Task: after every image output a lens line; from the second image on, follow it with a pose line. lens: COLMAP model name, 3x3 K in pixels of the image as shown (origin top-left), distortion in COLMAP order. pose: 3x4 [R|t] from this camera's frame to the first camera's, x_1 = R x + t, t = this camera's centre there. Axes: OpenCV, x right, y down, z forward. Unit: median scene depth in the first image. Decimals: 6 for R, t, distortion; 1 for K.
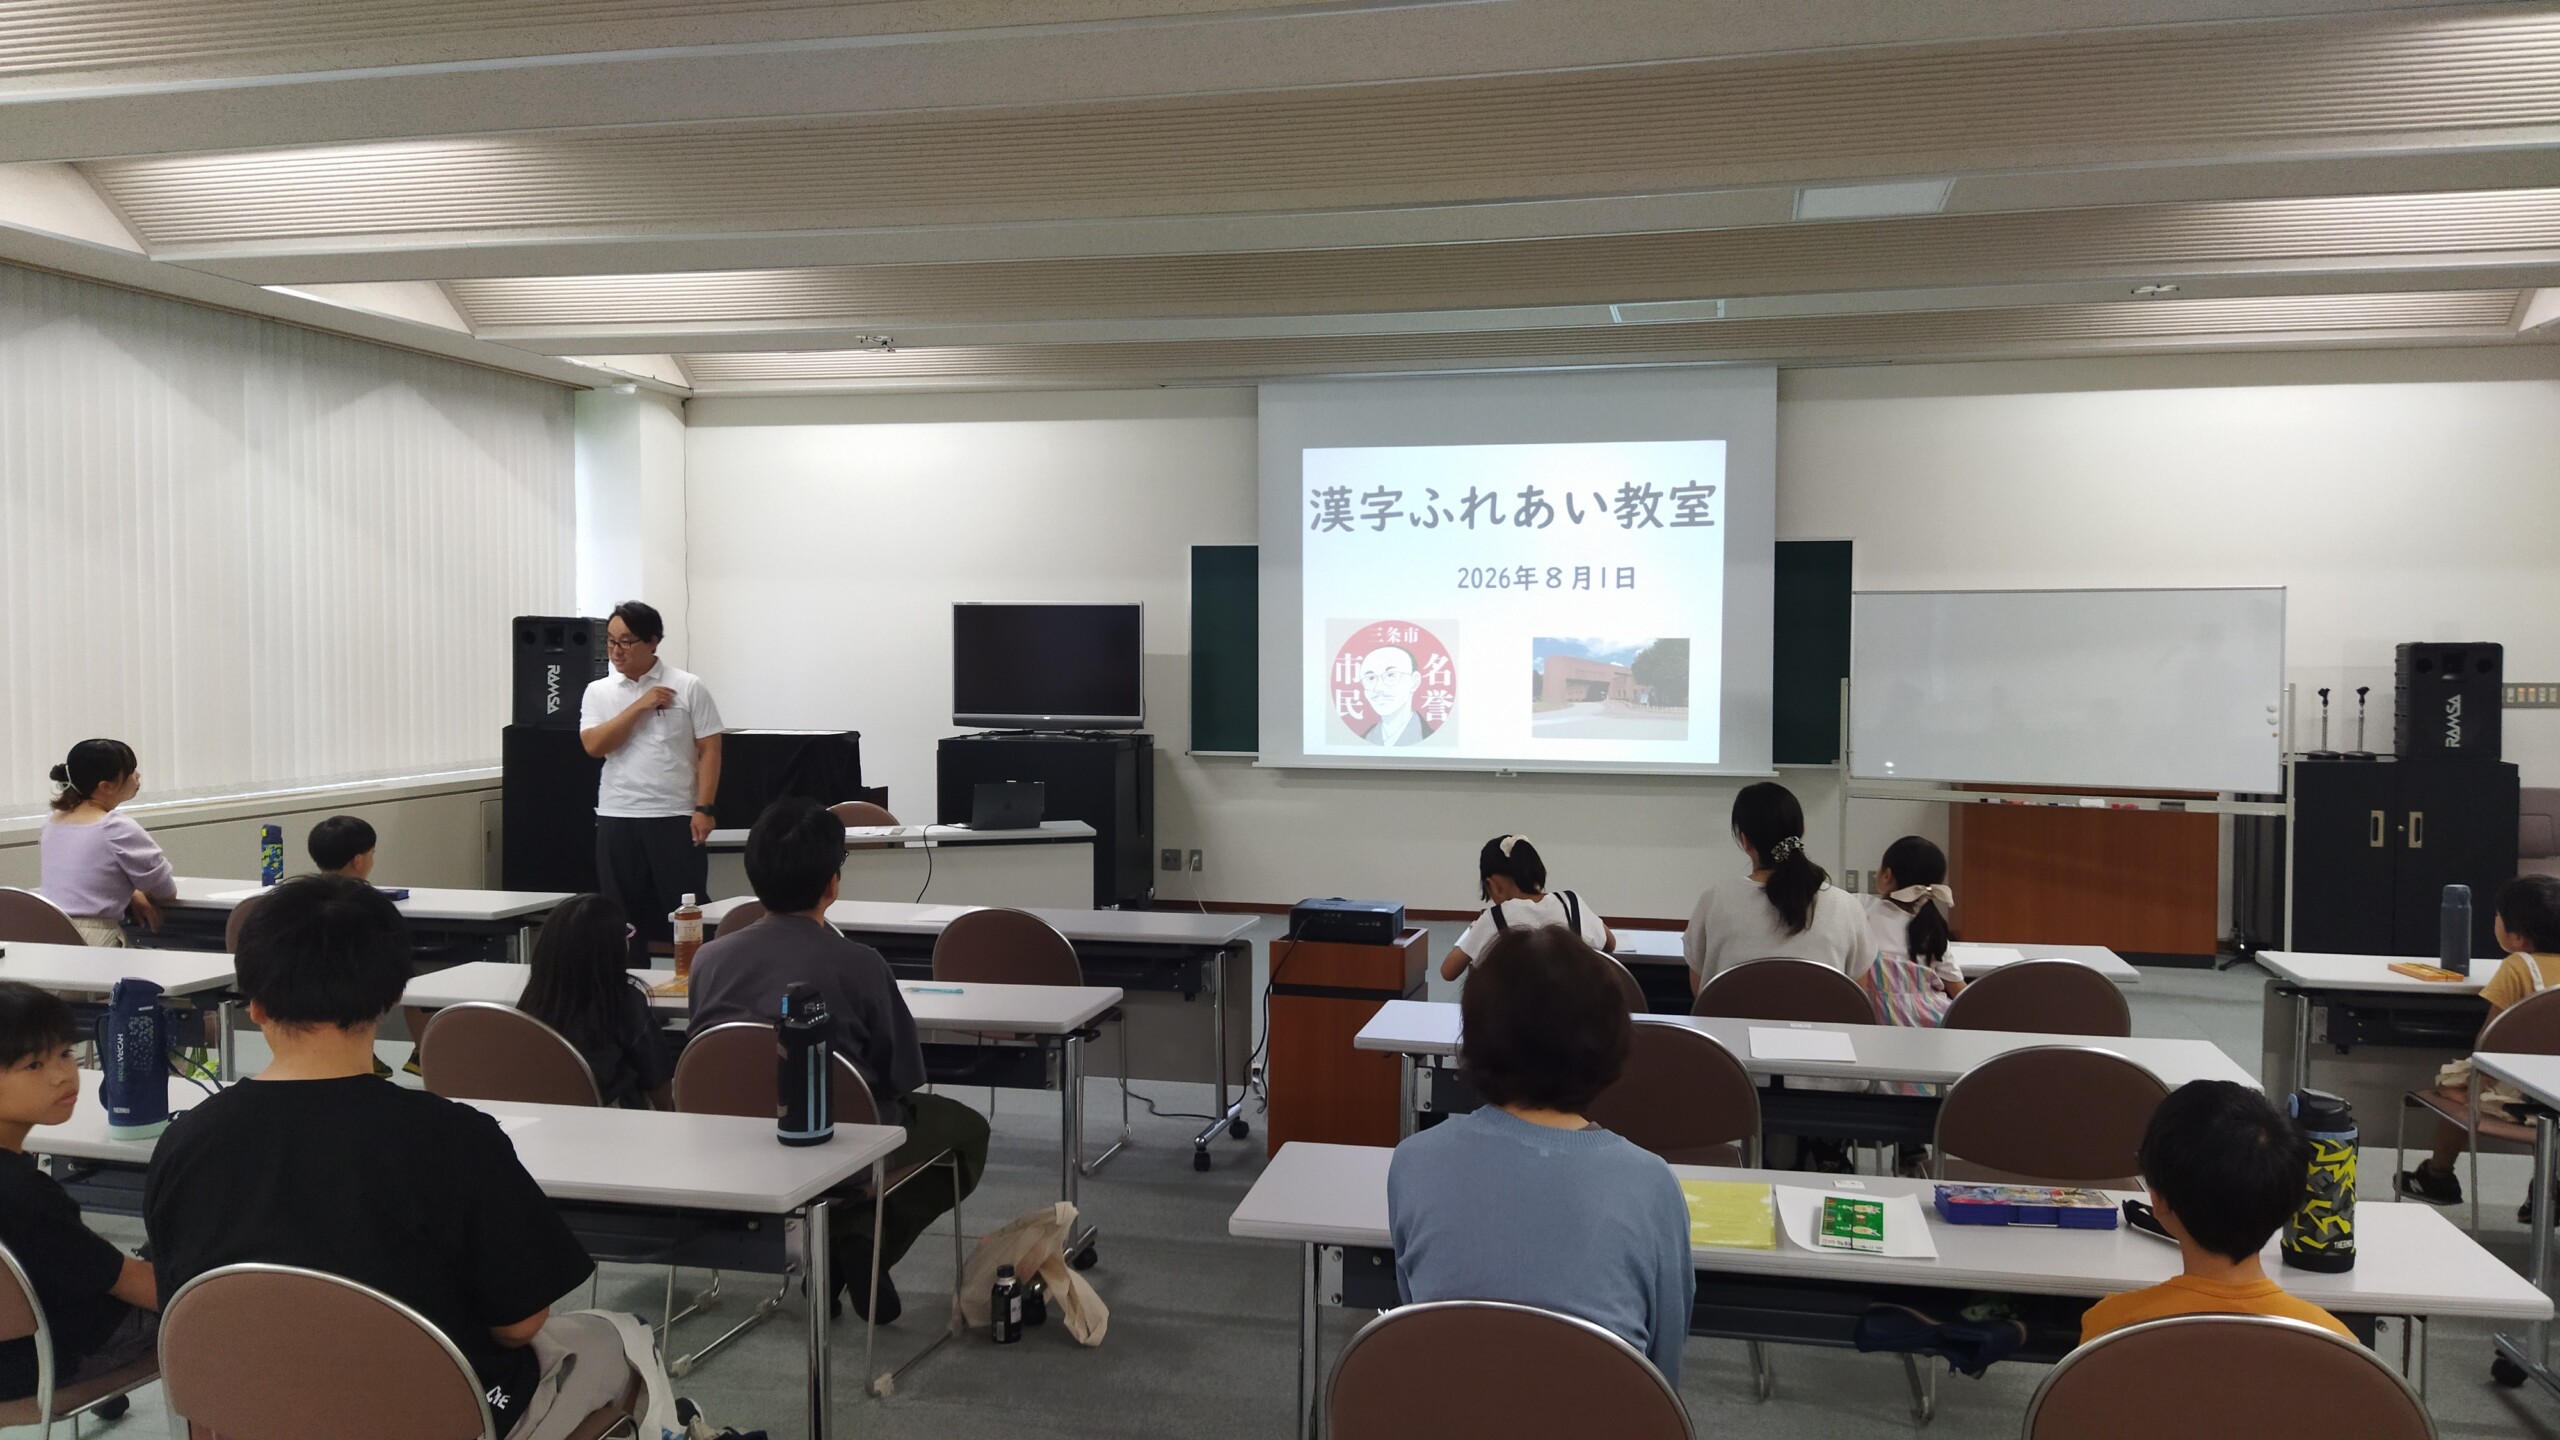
lens RADIAL K [[1890.1, 0, 1287.6], [0, 1890.1, 778.0], [0, 0, 1]] dist [0.086056, -0.001951]
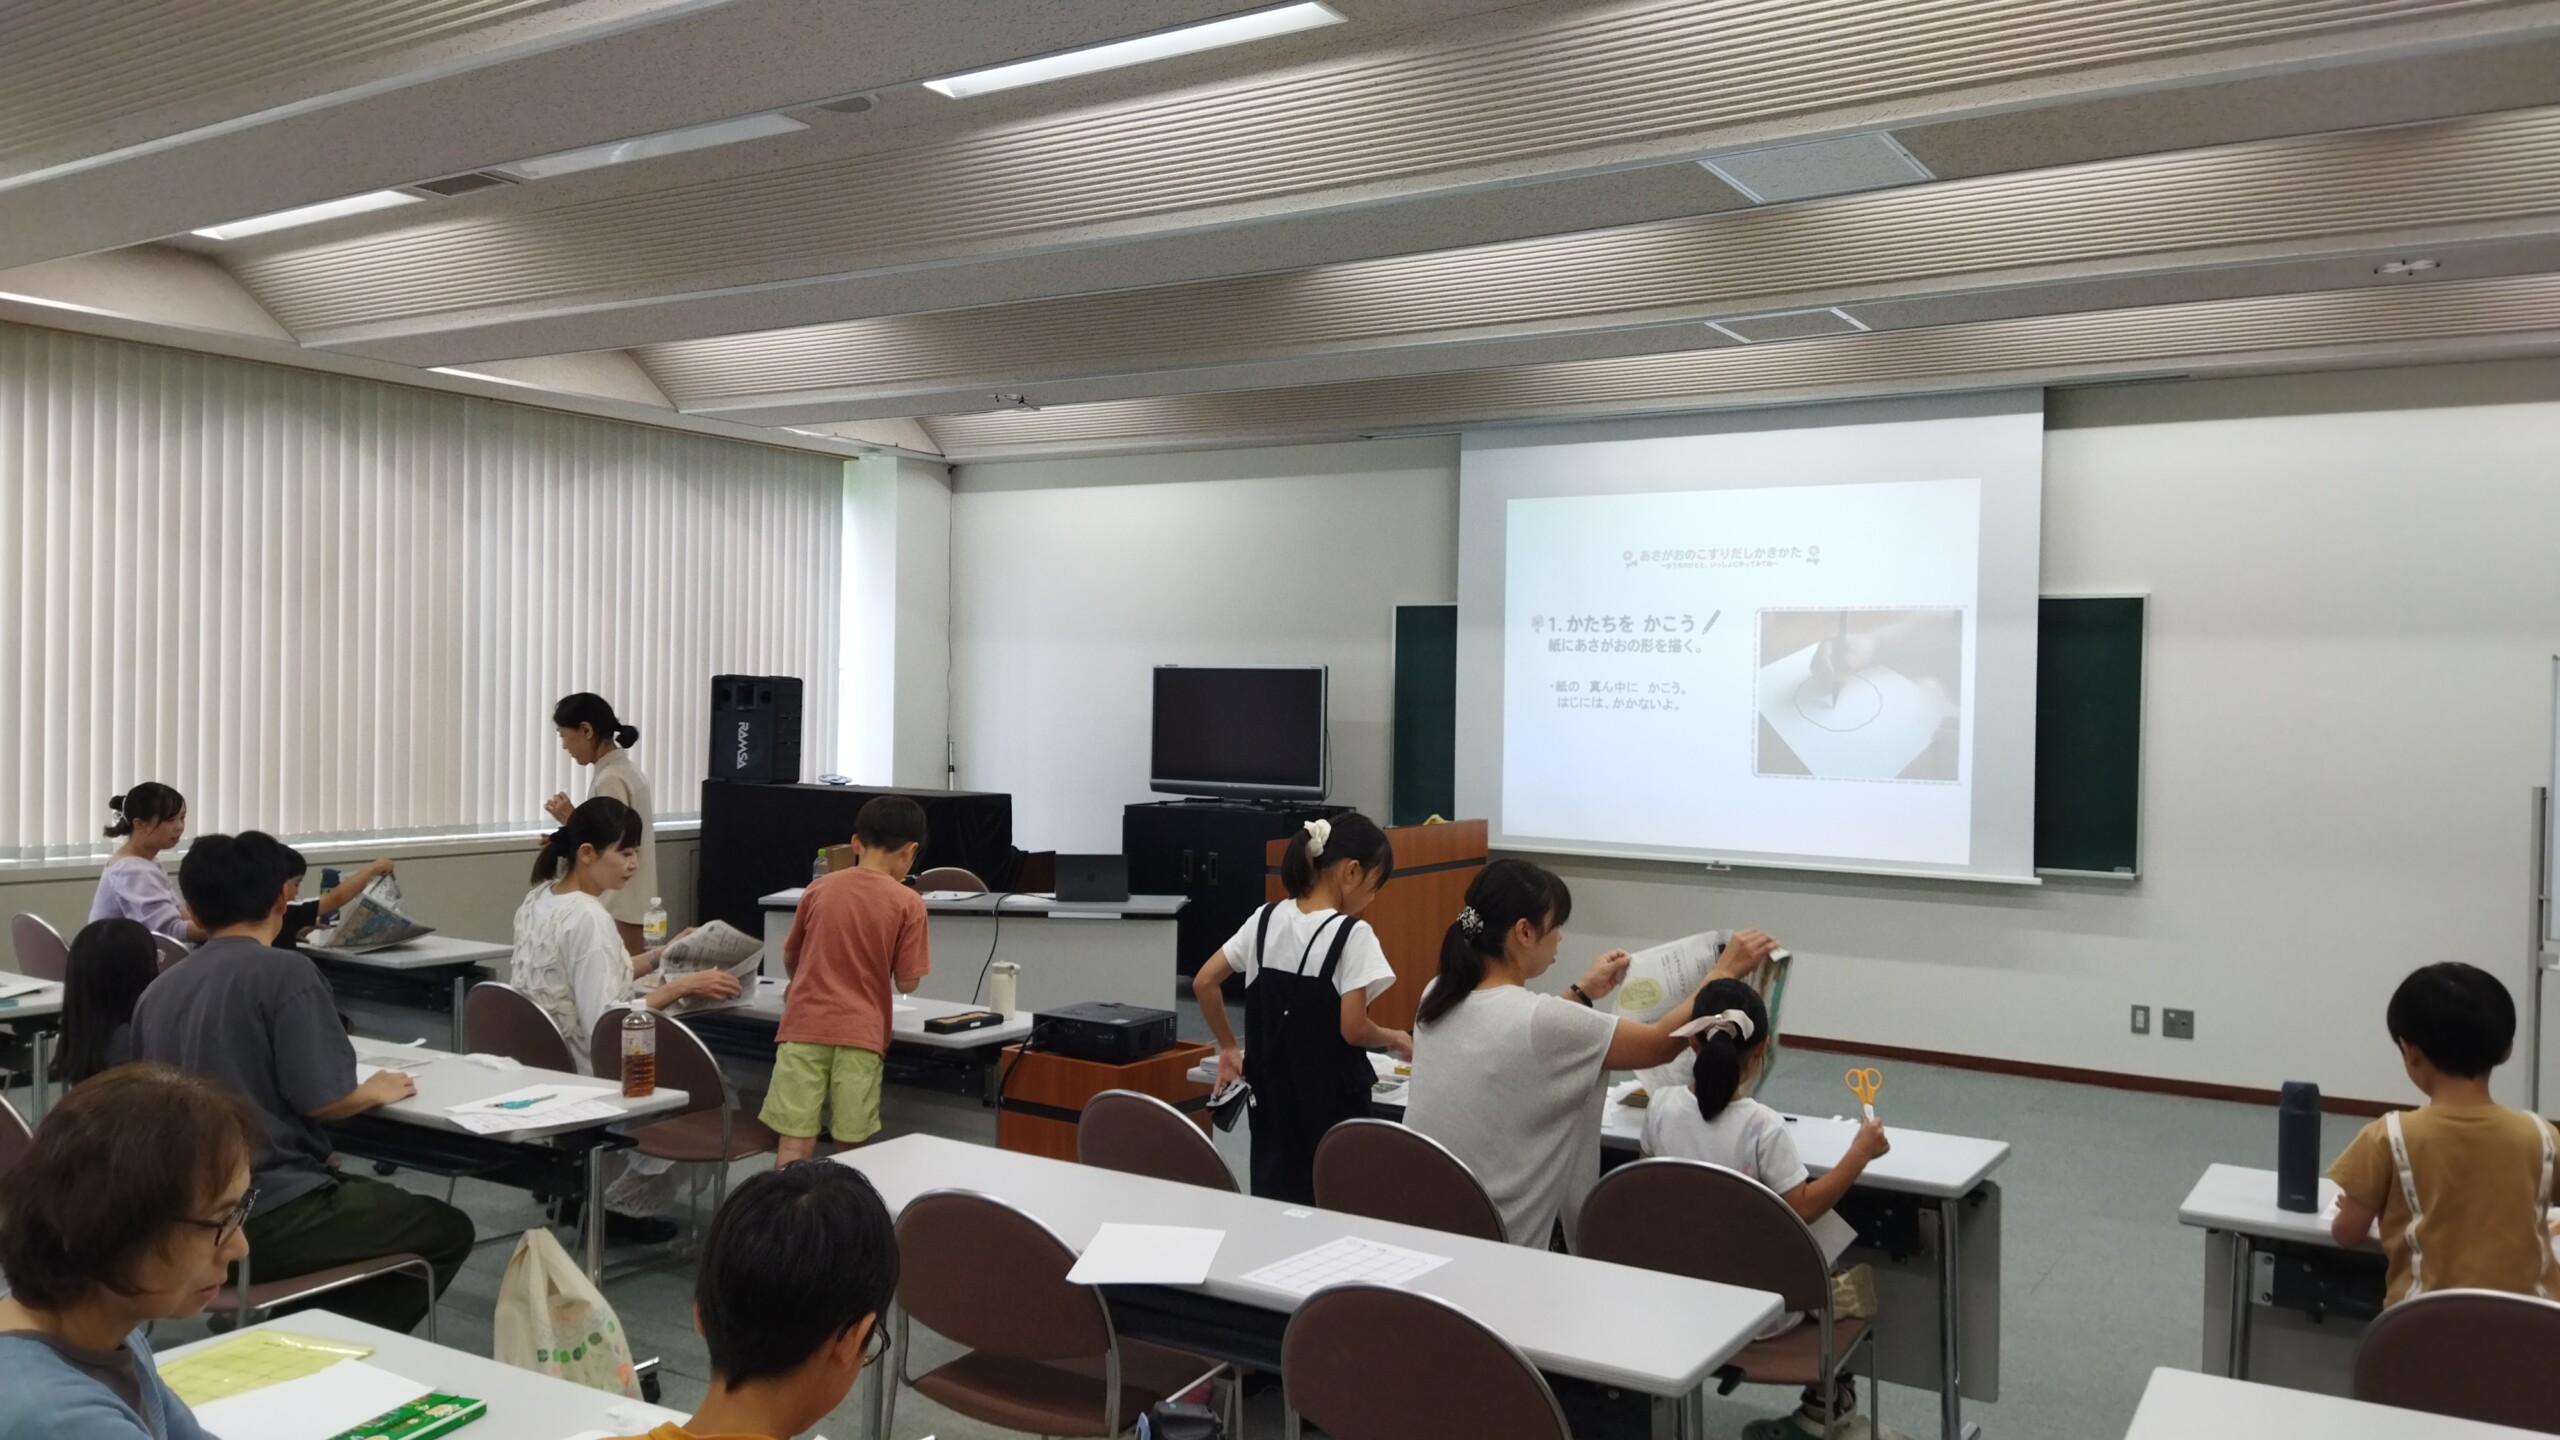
lens RADIAL K [[1967.9, 0, 1280.0], [0, 1967.9, 720.0], [0, 0, 1]] dist [0.035953, -0.000531]
pose [[0.944721, 0.017602, -0.327402, 0.223311], [-0.040204, 0.997242, -0.062392, -0.004859], [0.325401, 0.072106, 0.942823, 0.082442]]
